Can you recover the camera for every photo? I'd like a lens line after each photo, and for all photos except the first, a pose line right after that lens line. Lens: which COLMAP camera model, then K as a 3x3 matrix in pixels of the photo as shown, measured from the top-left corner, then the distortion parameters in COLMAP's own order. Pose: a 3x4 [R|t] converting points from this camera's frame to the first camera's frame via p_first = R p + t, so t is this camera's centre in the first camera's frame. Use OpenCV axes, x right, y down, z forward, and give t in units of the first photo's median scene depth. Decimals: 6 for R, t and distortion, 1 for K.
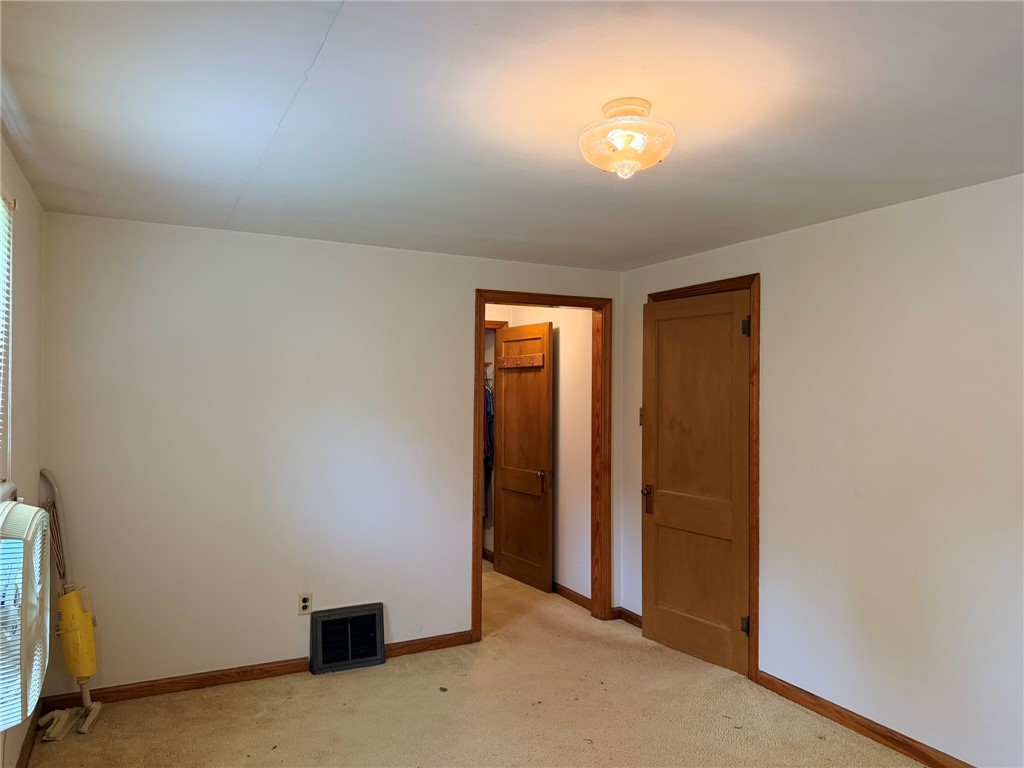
lens RADIAL K [[722.5, 0, 512.0], [0, 722.5, 384.0], [0, 0, 1]] dist [0.002796, -0.002141]
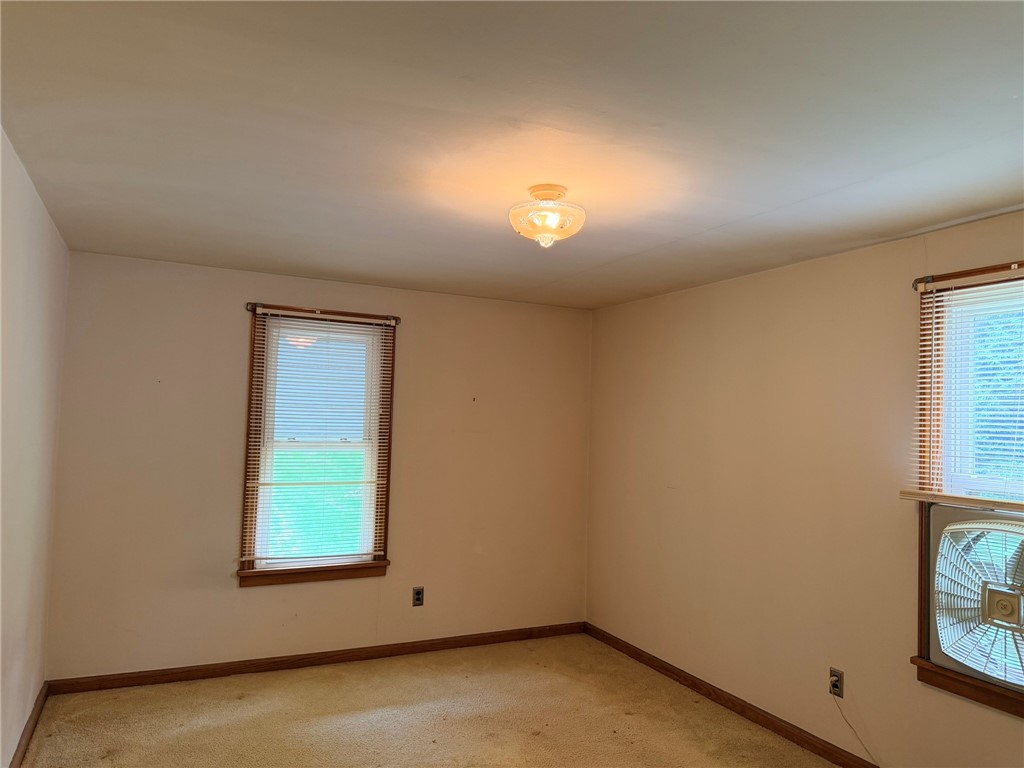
lens RADIAL K [[722.5, 0, 512.0], [0, 722.5, 384.0], [0, 0, 1]] dist [0.002796, -0.002141]
pose [[0.999694, 0.024016, -0.005916, 0.111737], [-0.024233, 0.998918, -0.039703, -0.000802], [0.004956, 0.039834, 0.999194, -0.222993]]
